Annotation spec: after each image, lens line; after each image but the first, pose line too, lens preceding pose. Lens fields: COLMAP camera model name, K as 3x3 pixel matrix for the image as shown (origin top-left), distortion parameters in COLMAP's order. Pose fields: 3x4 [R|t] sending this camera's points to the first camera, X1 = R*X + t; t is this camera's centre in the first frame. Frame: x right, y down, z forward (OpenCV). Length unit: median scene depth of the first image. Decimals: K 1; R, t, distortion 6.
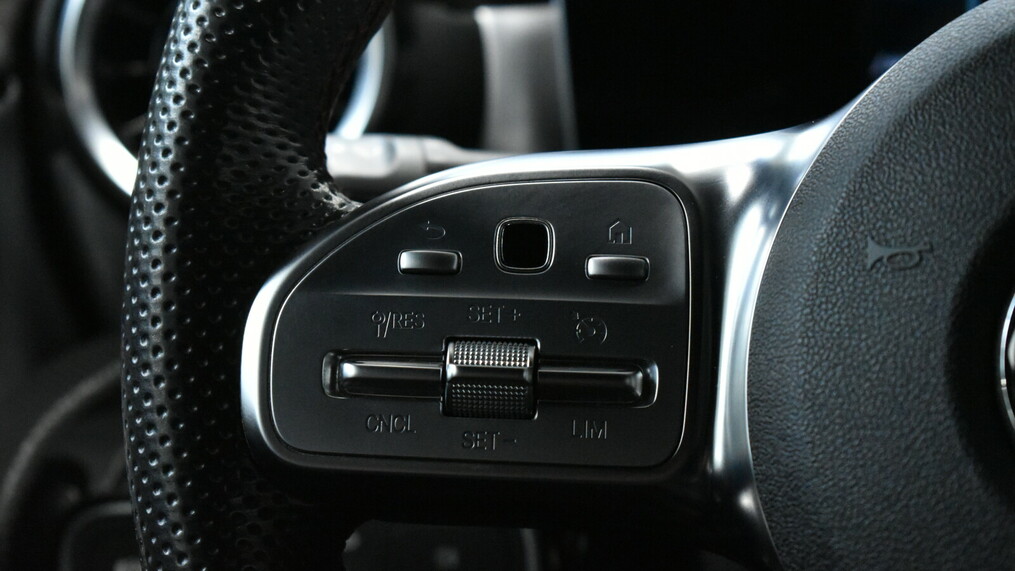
lens RADIAL K [[2356.0, 0, 507.5], [0, 2356.0, 285.5], [0, 0, 1]] dist [-0.007087, 0.221468]
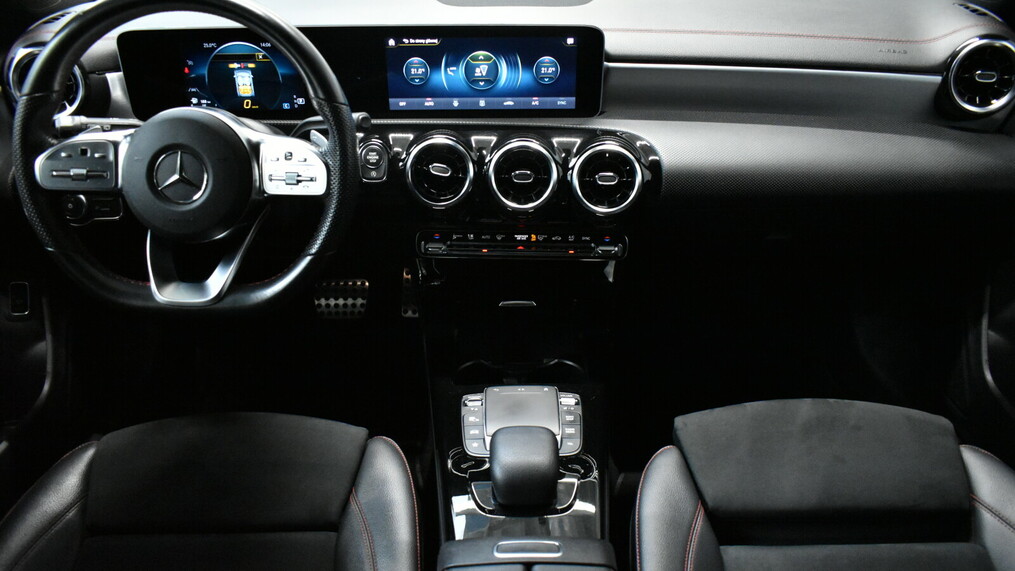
lens RADIAL K [[774.0, 0, 507.5], [0, 774.0, 285.5], [0, 0, 1]] dist [-0.027083, 0.008121]
pose [[0.959920, -0.053455, 0.275131, 0.496813], [-0.038650, 0.947019, 0.318844, -0.367918], [-0.277598, -0.316698, 0.906996, -1.233416]]
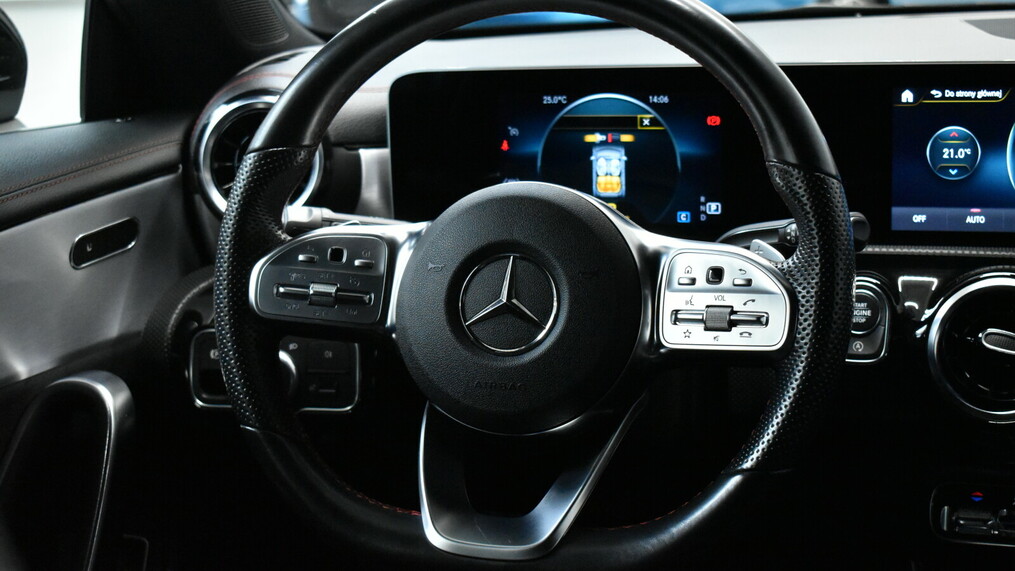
lens RADIAL K [[1724.8, 0, 507.5], [0, 1724.8, 285.5], [0, 0, 1]] dist [-0.006582, -0.082913]
pose [[0.998247, 0.059188, -0.000409, 0.249303], [-0.059102, 0.997115, 0.047625, -0.103923], [0.003226, -0.047518, 0.998865, -1.420172]]
